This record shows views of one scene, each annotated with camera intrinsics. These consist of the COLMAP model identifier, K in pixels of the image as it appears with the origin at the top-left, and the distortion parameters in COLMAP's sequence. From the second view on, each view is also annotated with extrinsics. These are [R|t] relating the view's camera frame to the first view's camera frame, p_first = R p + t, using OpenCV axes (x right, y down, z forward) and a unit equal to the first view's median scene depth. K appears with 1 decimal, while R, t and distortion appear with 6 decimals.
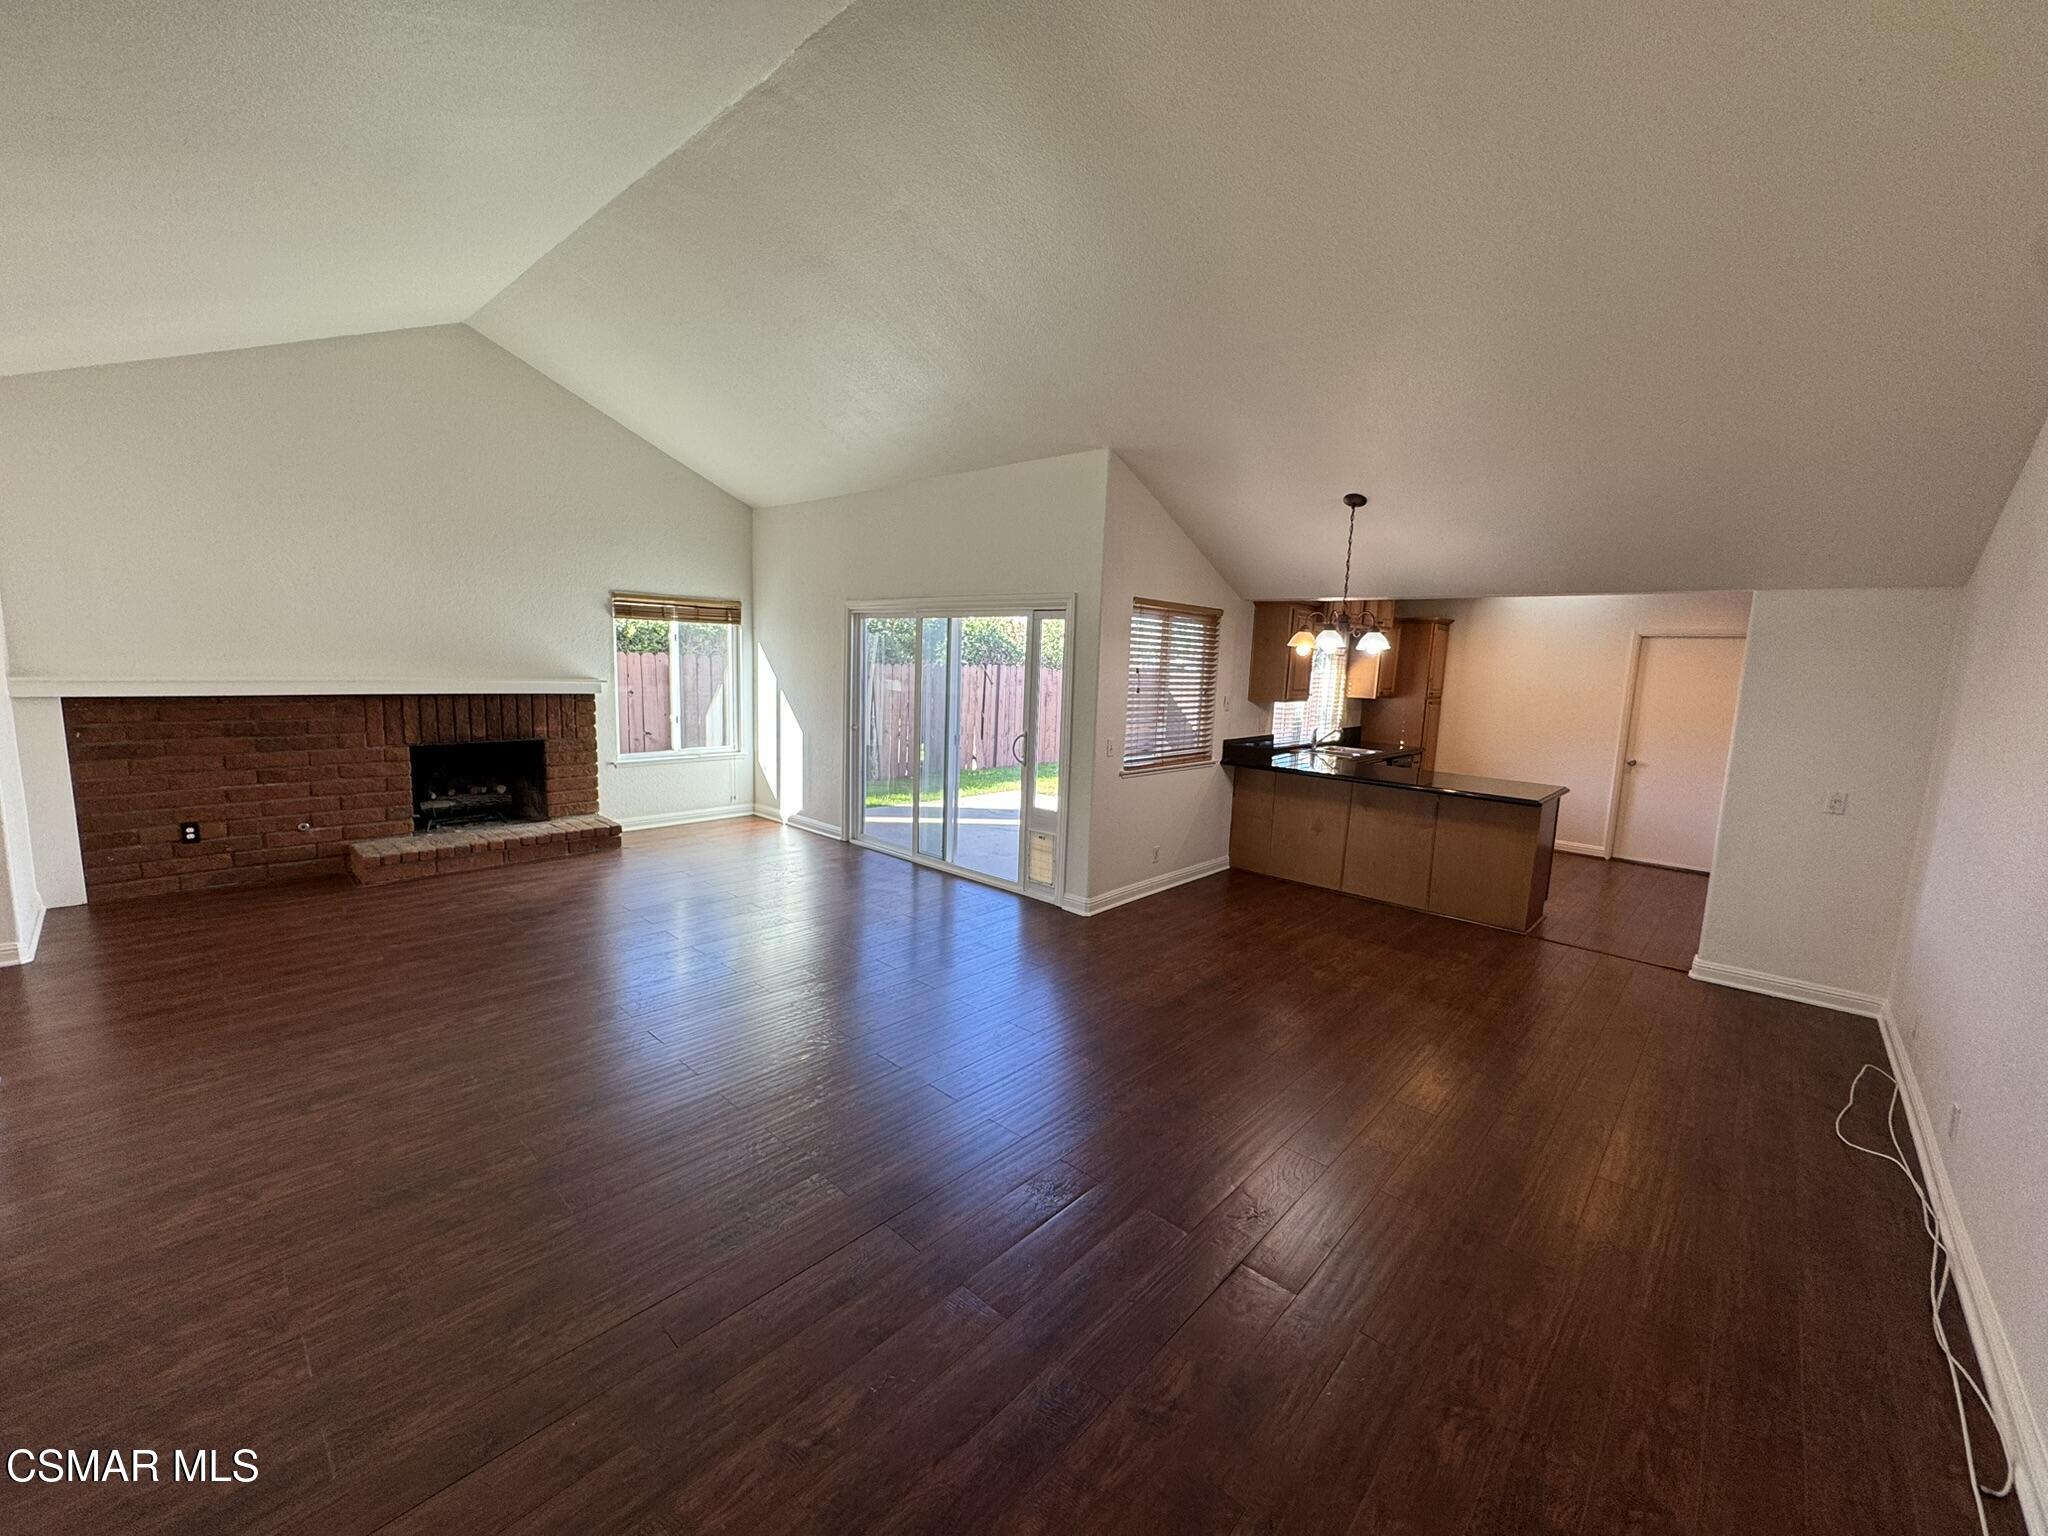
lens RADIAL K [[817.0, 0, 1024.6], [0, 817.0, 763.8], [0, 0, 1]] dist [-0.003297, -0.000205]
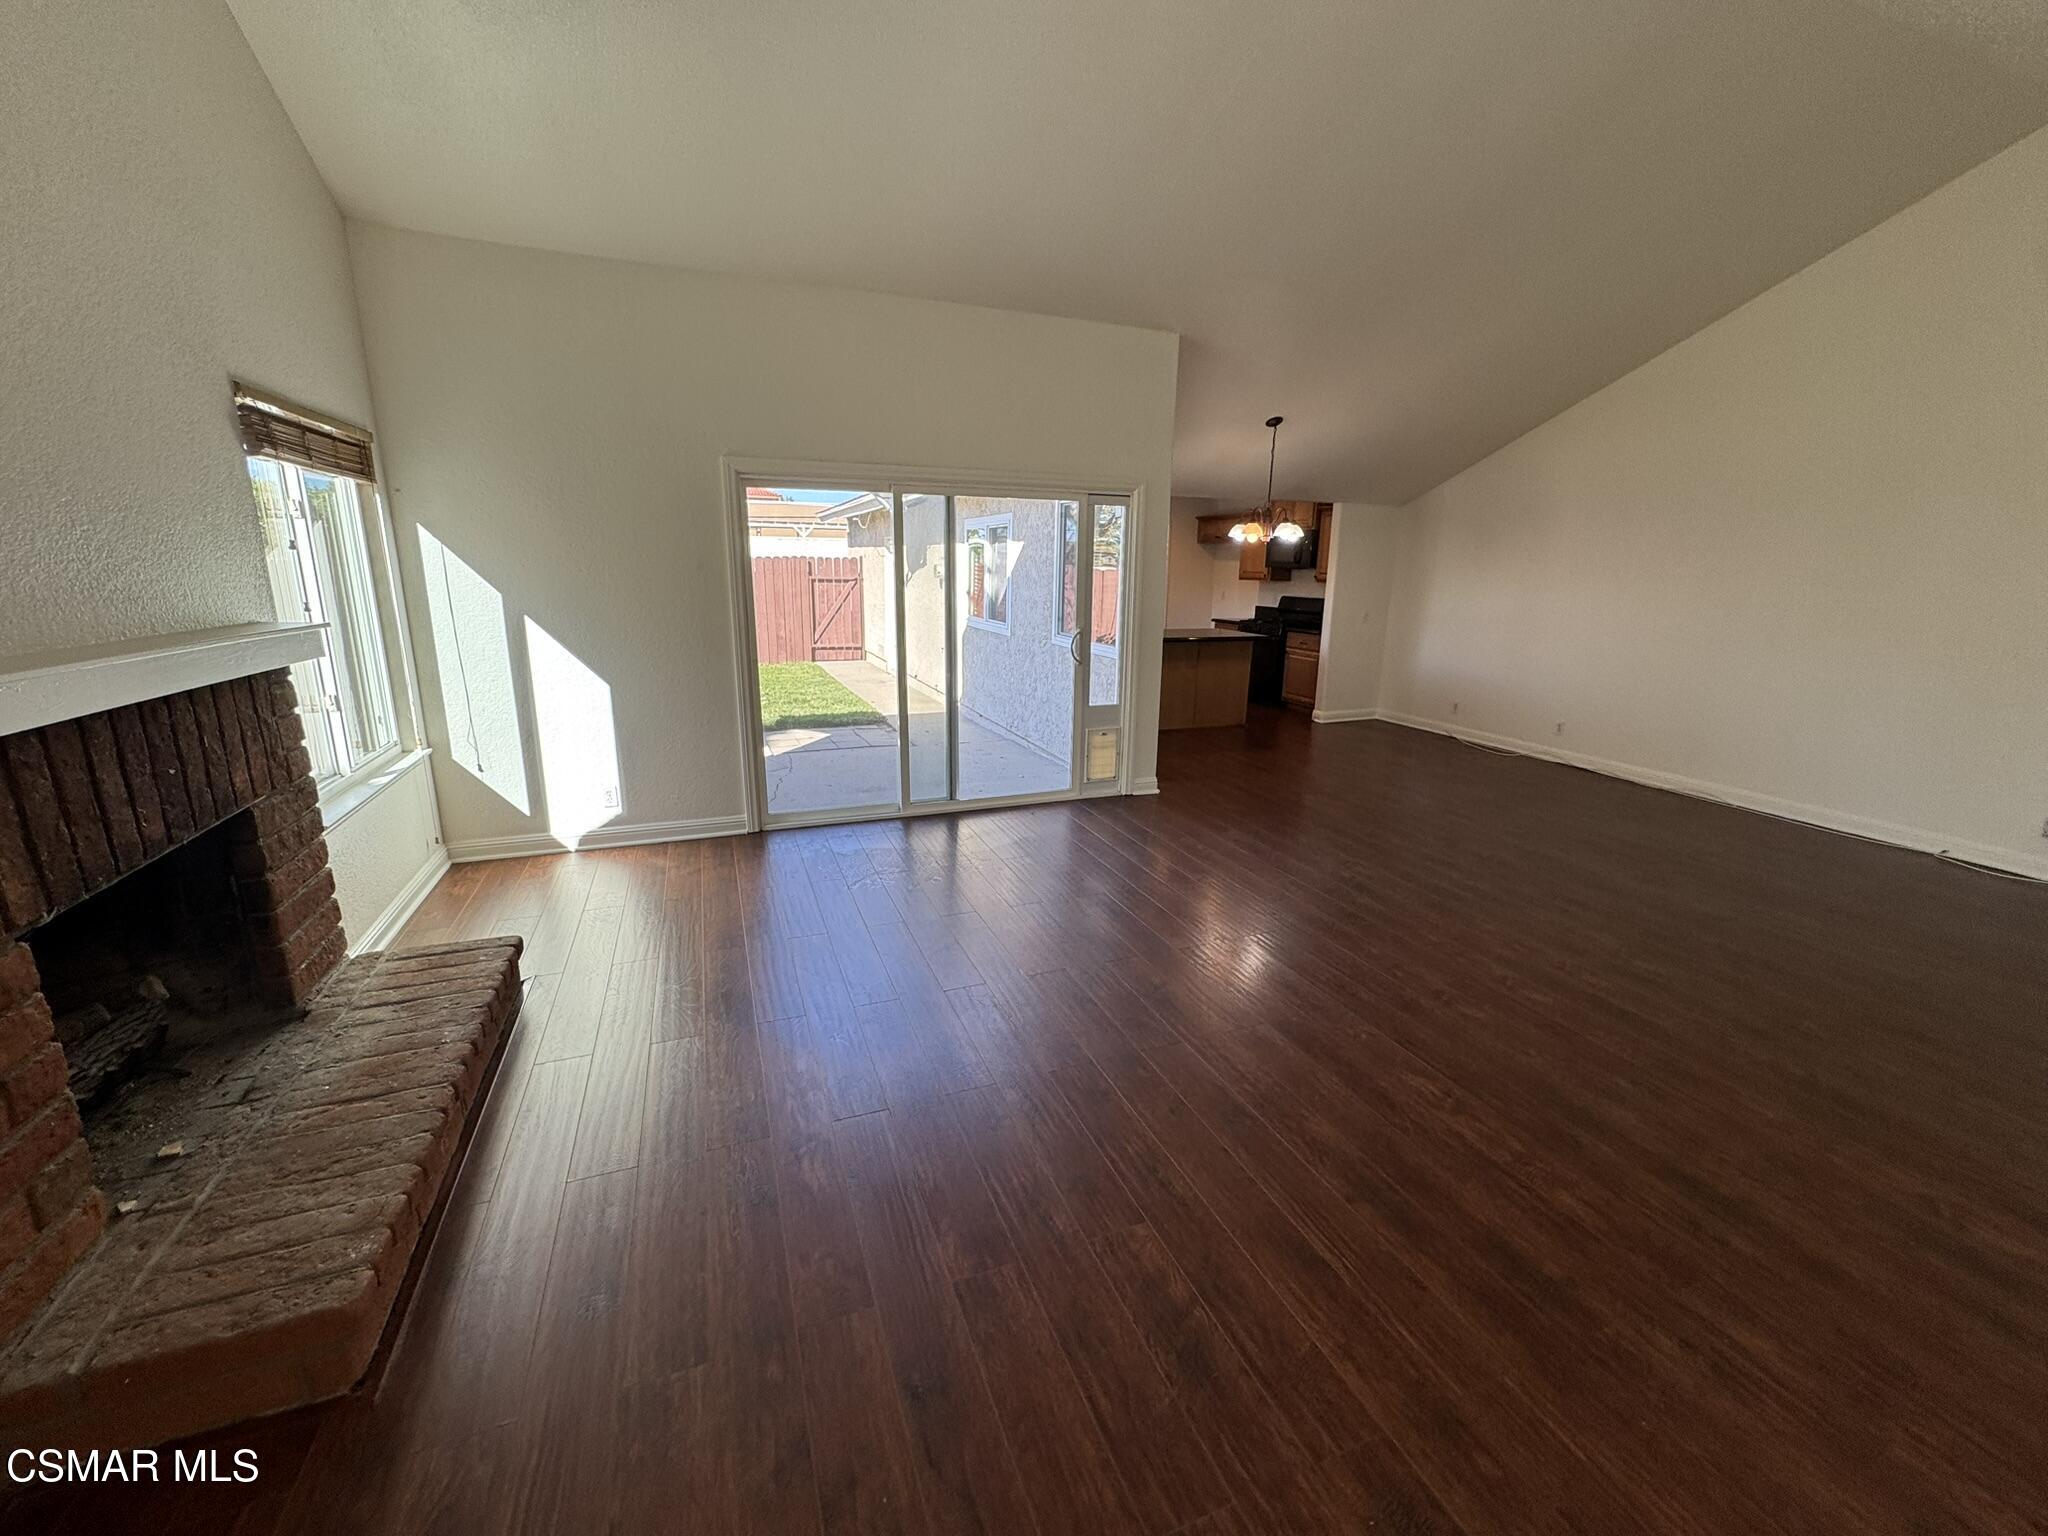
lens RADIAL K [[818.0, 0, 1026.2], [0, 818.0, 758.9], [0, 0, 1]] dist [0.000979, 0.000073]
pose [[0.438410, -0.240446, 0.866015, -0.722130], [0.120321, 0.970579, 0.208566, -0.079851], [-0.890685, 0.012762, 0.454442, 0.521128]]
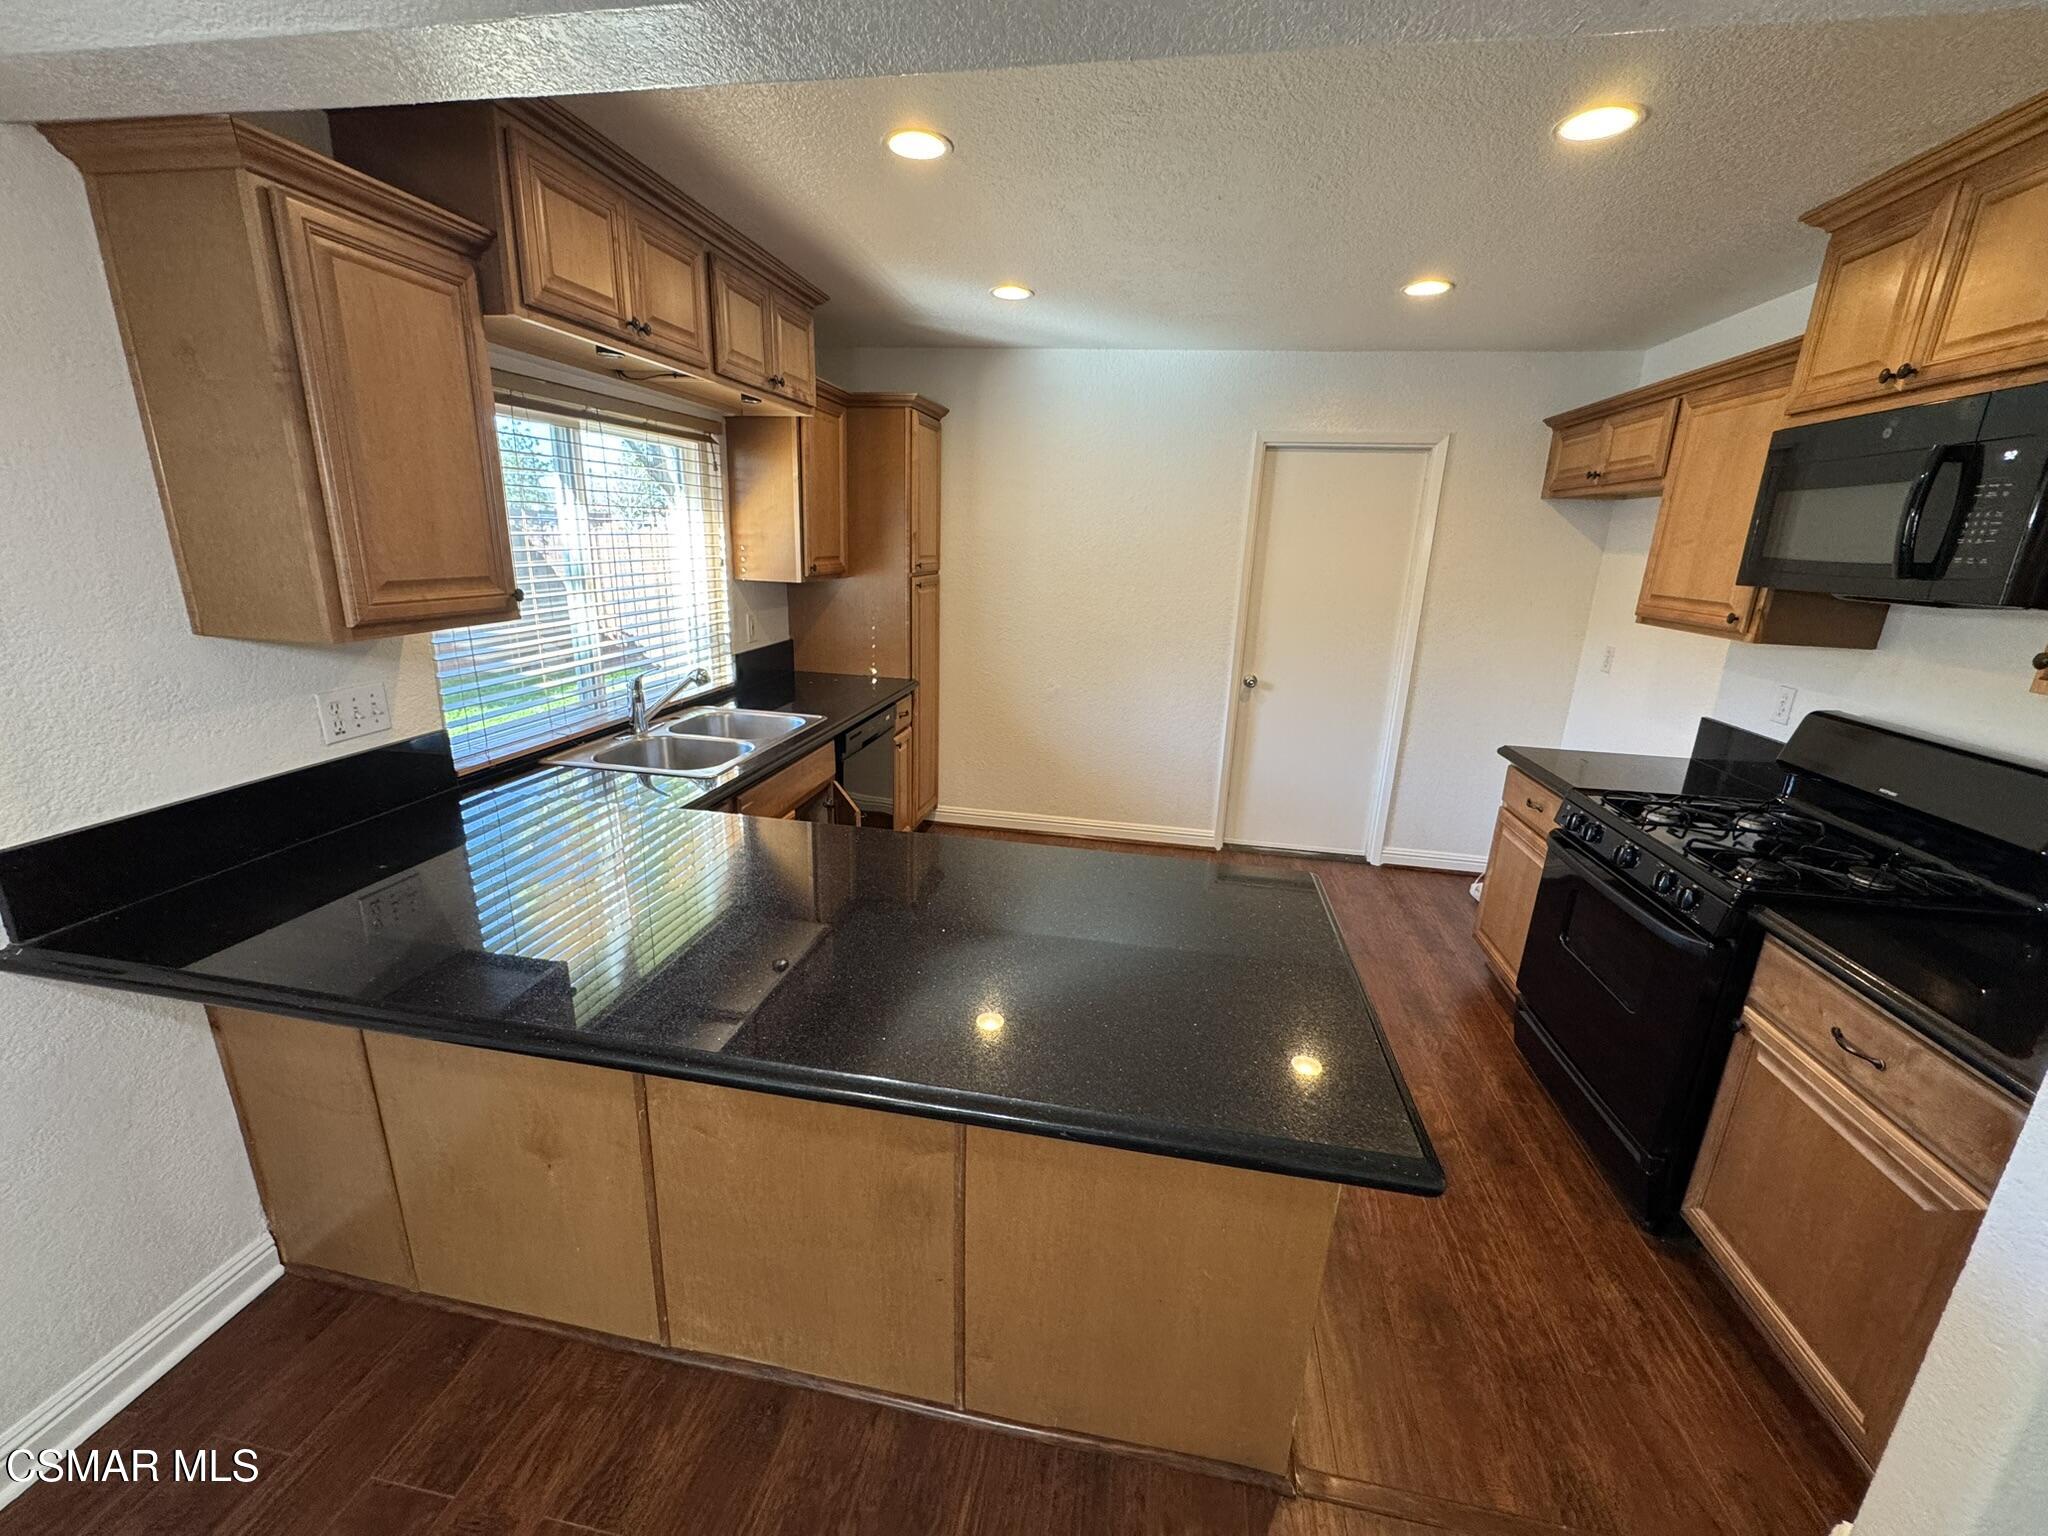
lens RADIAL K [[817.0, 0, 1024.6], [0, 817.0, 763.8], [0, 0, 1]] dist [-0.003297, -0.000205]
pose [[0.840936, -0.156783, 0.517924, 0.339642], [0.070251, 0.980639, 0.182789, -0.066100], [-0.536555, -0.117329, 0.835669, 0.660908]]
